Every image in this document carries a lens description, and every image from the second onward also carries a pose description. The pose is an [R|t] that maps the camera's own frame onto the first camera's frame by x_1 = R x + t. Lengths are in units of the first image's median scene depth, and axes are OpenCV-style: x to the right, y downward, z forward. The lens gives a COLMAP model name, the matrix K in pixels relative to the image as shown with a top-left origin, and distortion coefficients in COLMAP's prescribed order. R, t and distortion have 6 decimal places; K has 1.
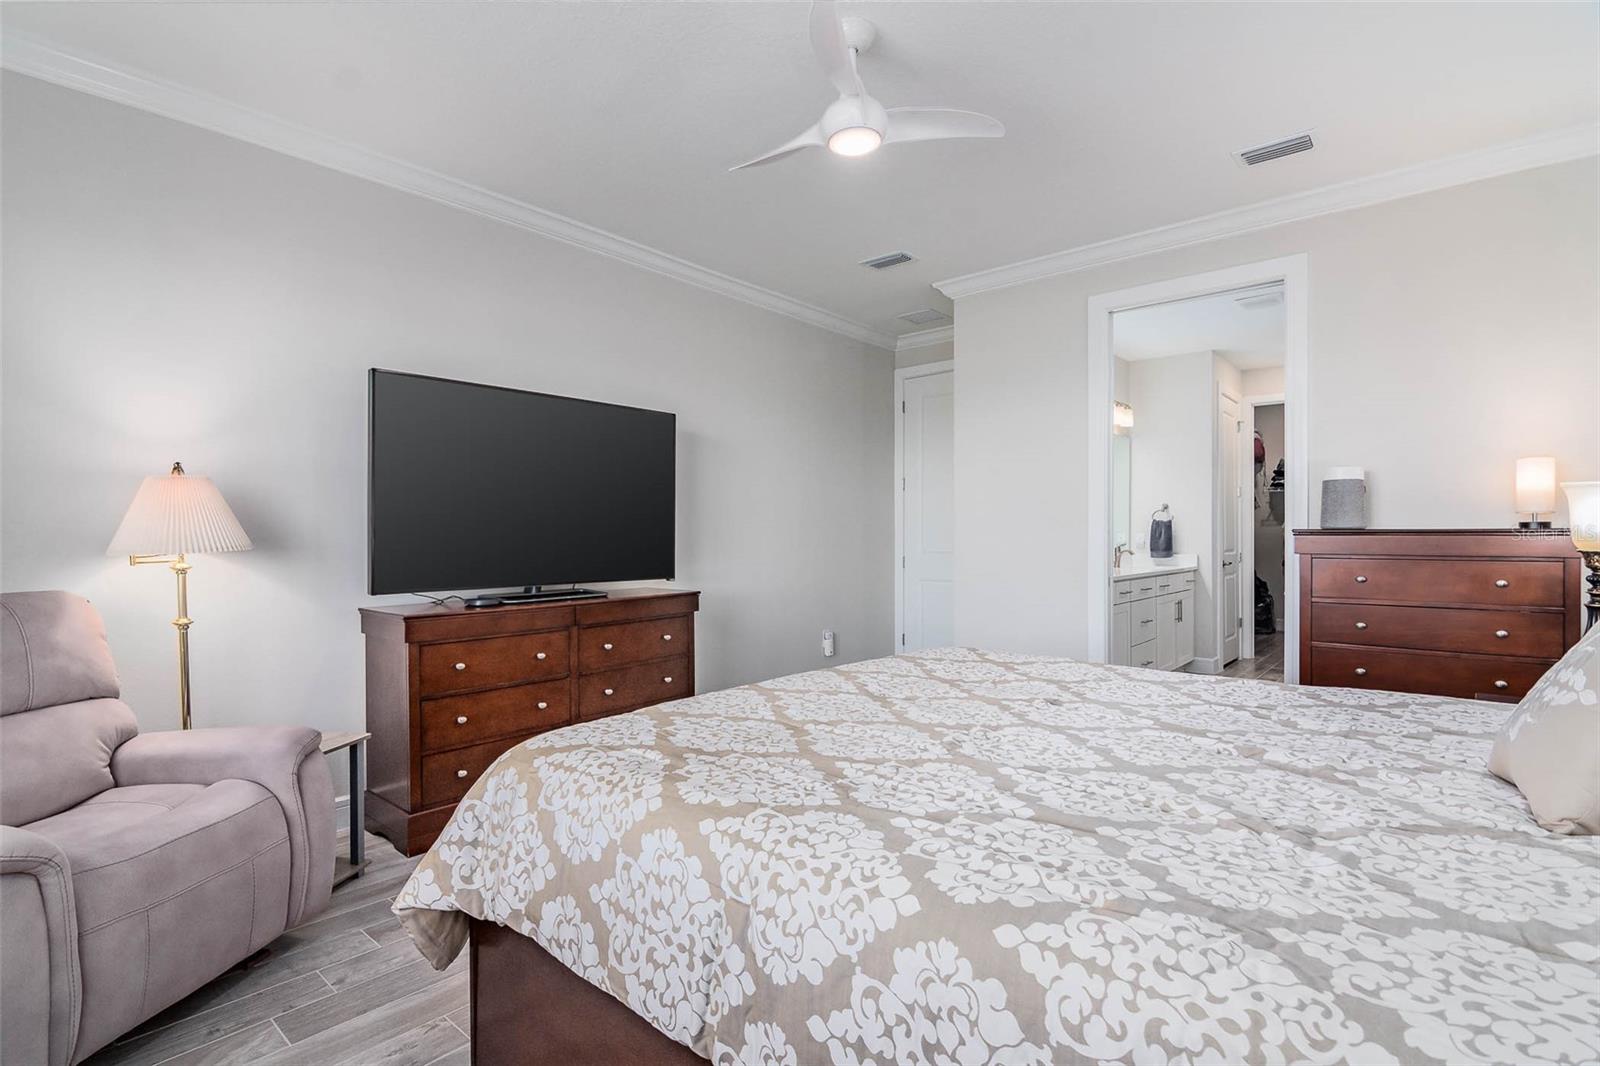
lens RADIAL K [[762.0, 0, 797.0], [0, 762.0, 534.7], [0, 0, 1]] dist [-0.000042, 0.000034]
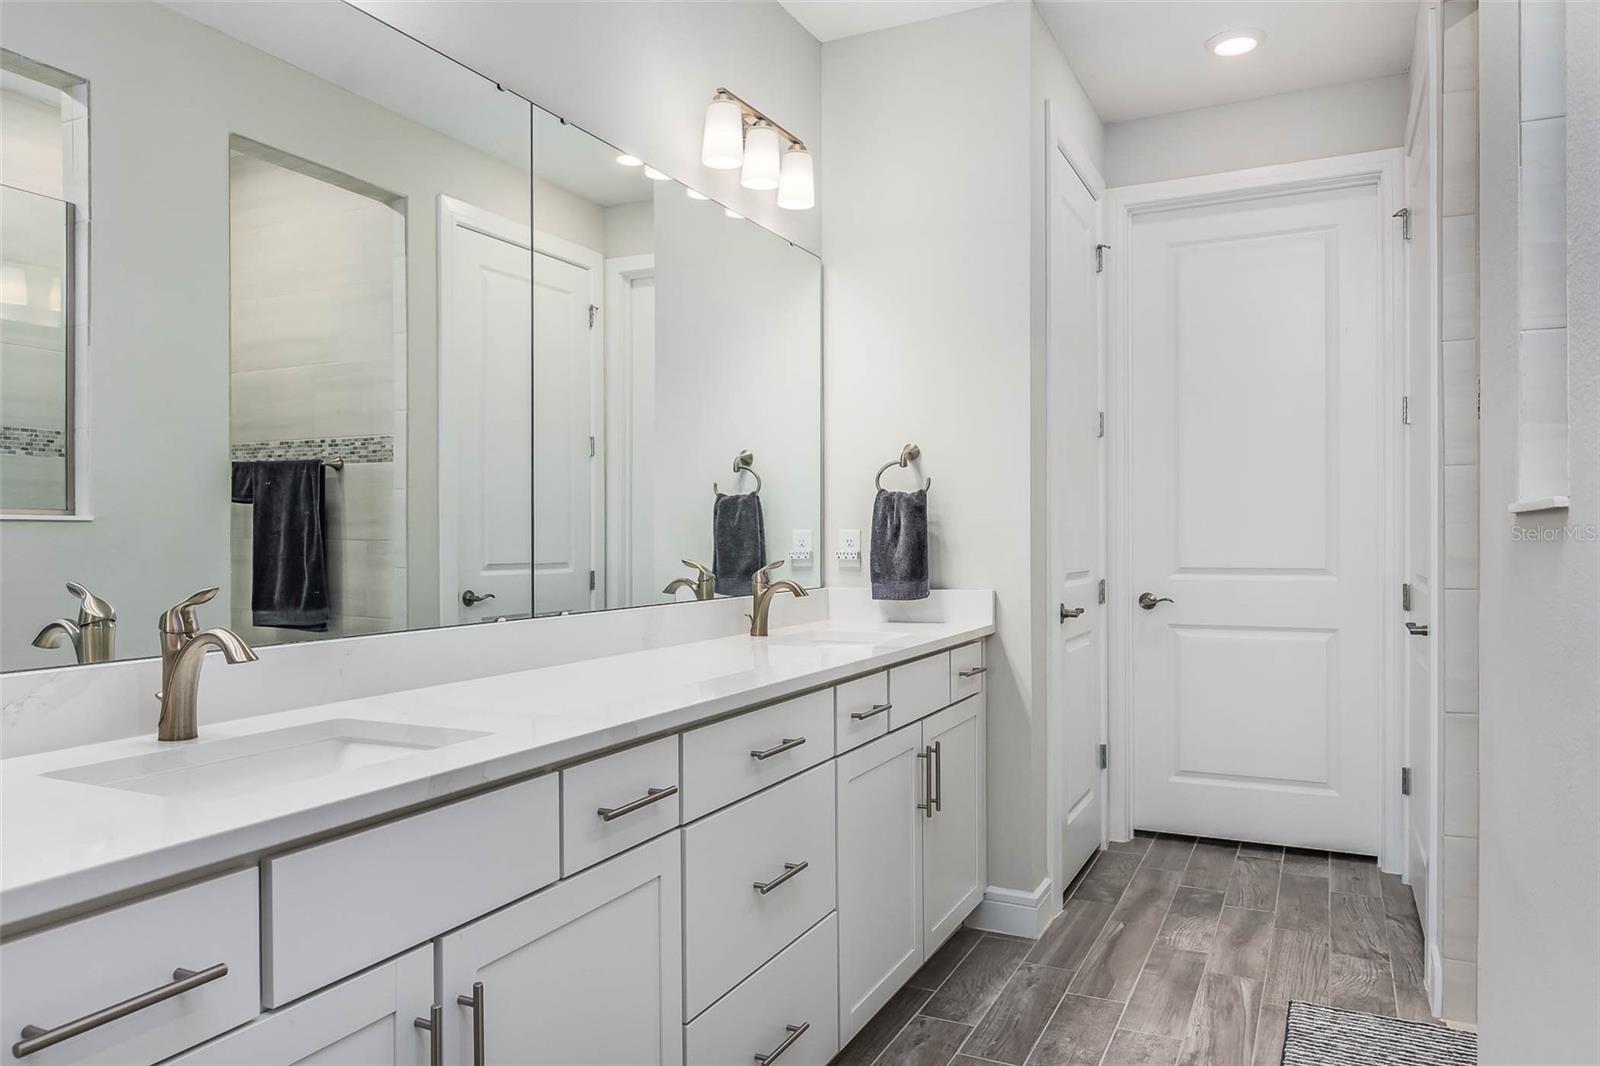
lens RADIAL K [[1098.4, 0, 801.6], [0, 1098.4, 534.5], [0, 0, 1]] dist [-0.001508, -0.000240]
pose [[0.964761, -0.000392, 0.263127, 0.308171], [0.001120, 0.999996, -0.002619, 0.001673], [-0.263125, 0.002821, 0.964758, 0.538212]]
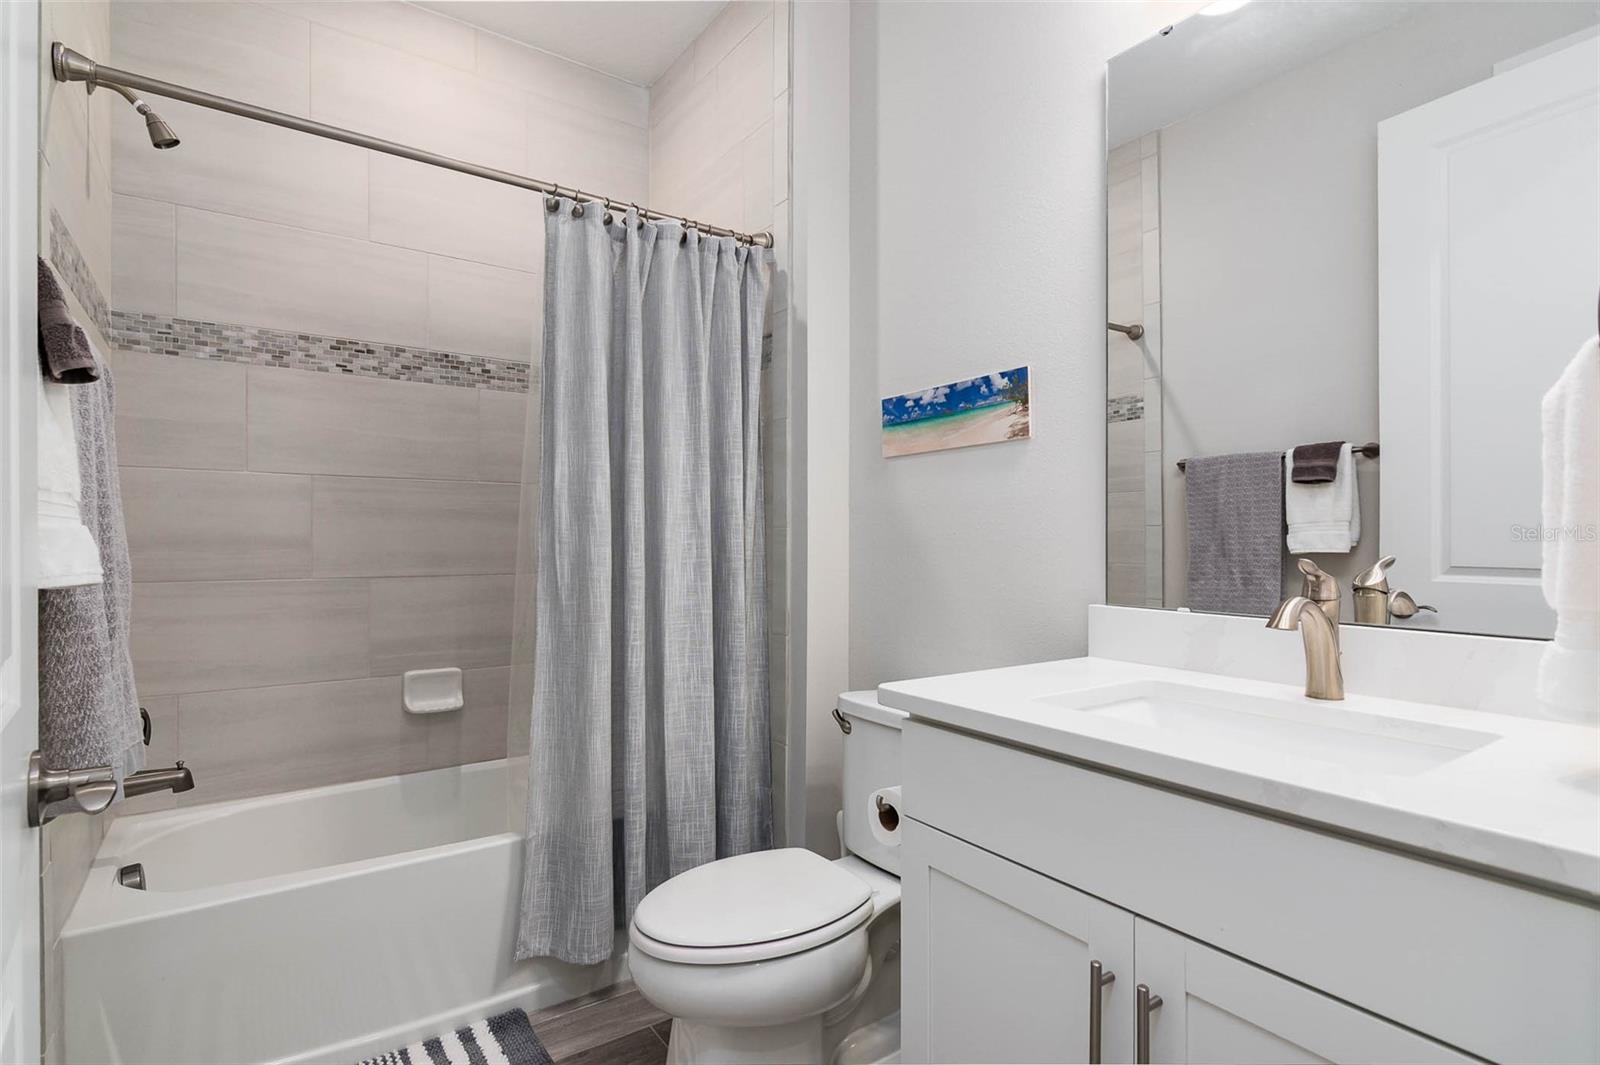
lens RADIAL K [[762.0, 0, 799.1], [0, 762.0, 536.8], [0, 0, 1]] dist [-0.000042, 0.000034]
pose [[-0.225625, 0.000111, -0.974214, 0.540936], [0.001084, 0.999999, -0.000137, 0.008289], [0.974214, -0.001087, -0.225624, 0.842677]]
